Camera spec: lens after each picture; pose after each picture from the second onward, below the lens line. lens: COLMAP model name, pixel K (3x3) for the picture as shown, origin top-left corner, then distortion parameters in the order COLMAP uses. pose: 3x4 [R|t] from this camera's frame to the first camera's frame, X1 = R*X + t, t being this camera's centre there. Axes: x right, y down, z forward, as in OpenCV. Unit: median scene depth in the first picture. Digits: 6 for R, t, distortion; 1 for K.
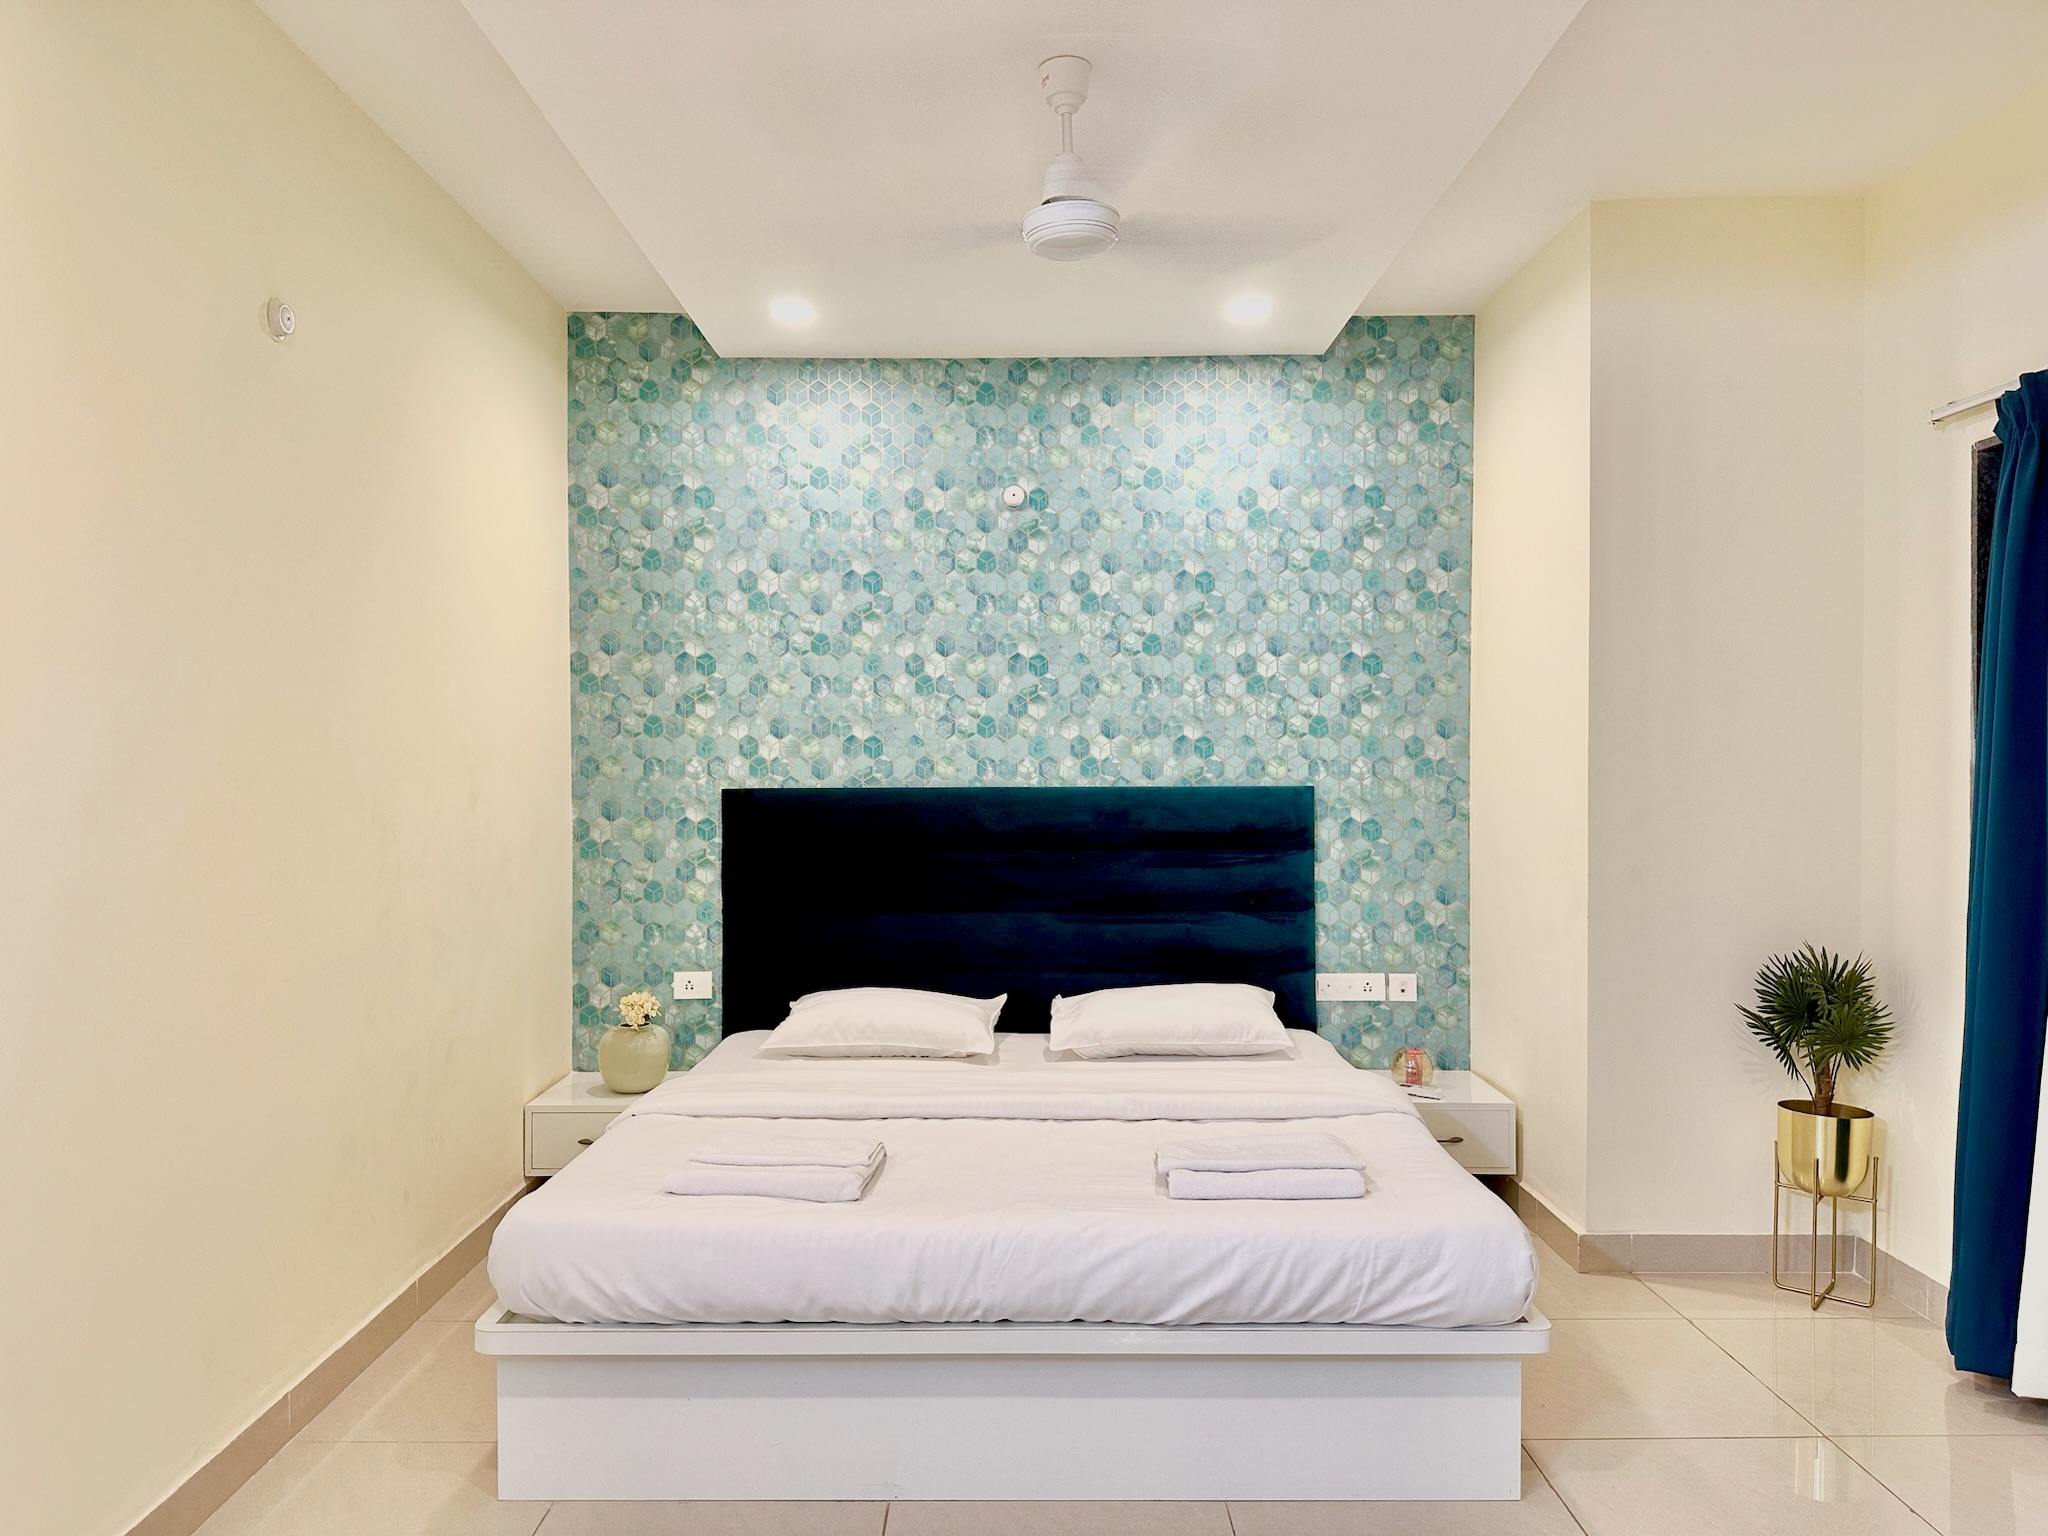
lens RADIAL K [[1434.7, 0, 1004.0], [0, 1434.7, 778.0], [0, 0, 1]] dist [0.022967, -0.033773]
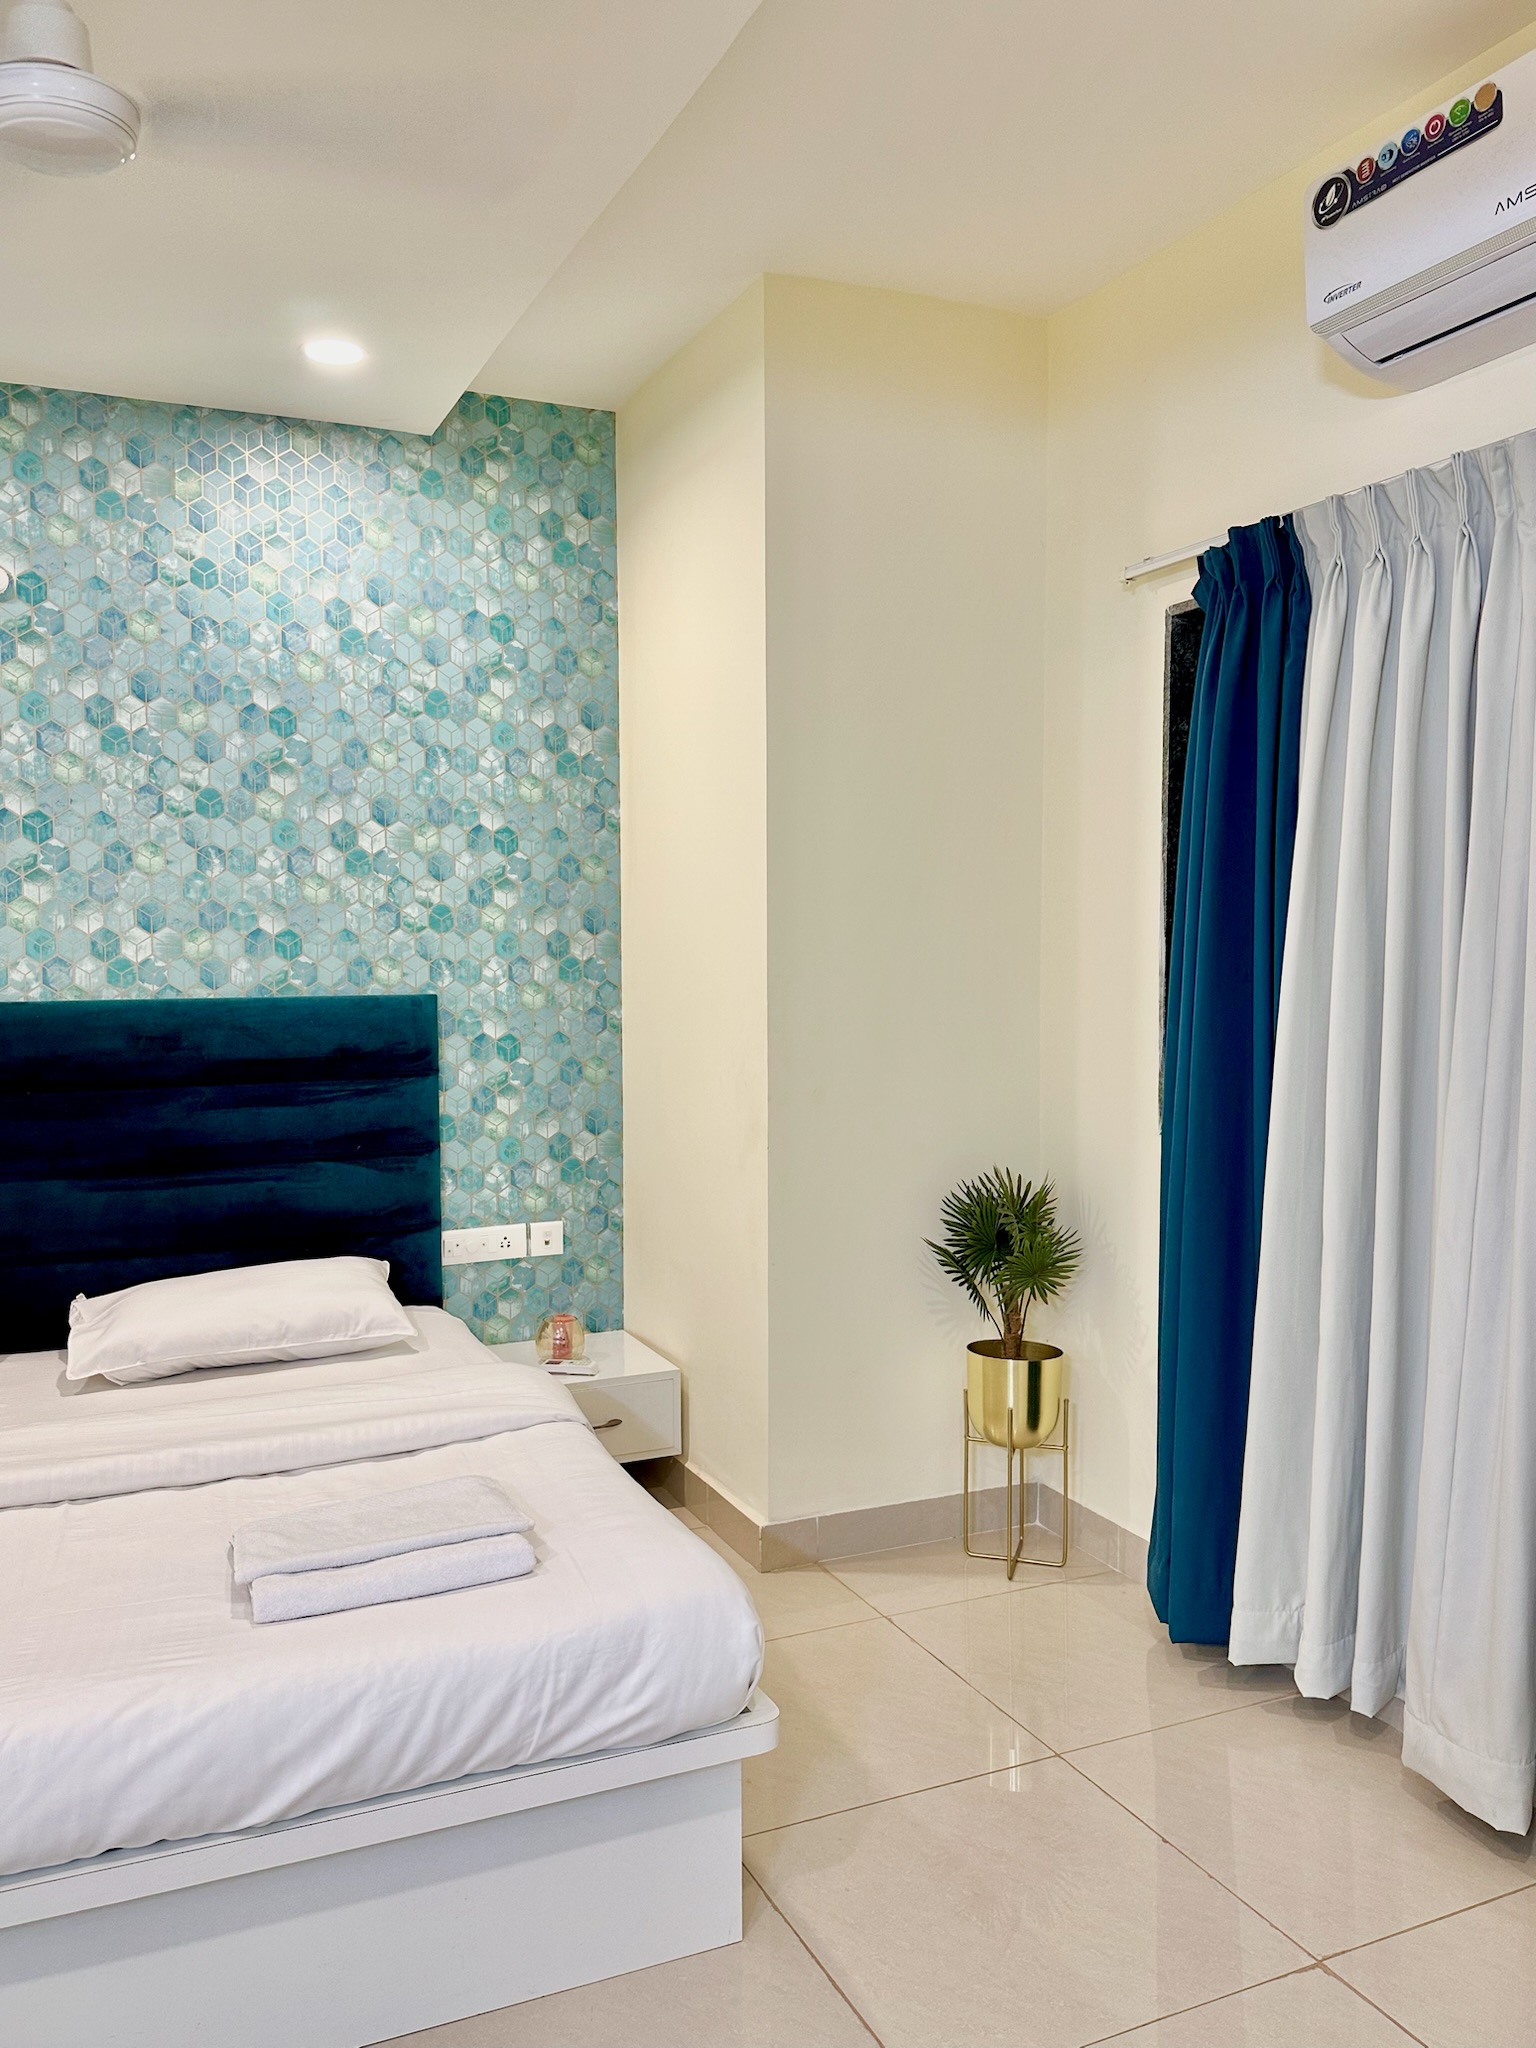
lens RADIAL K [[1615.1, 0, 773.1], [0, 1615.1, 1031.7], [0, 0, 1]] dist [0.080741, -0.109727]
pose [[0.907288, -0.024991, 0.419767, 0.013049], [0.008665, 0.999132, 0.040755, -0.008675], [-0.420421, -0.033339, 0.906717, 0.131395]]
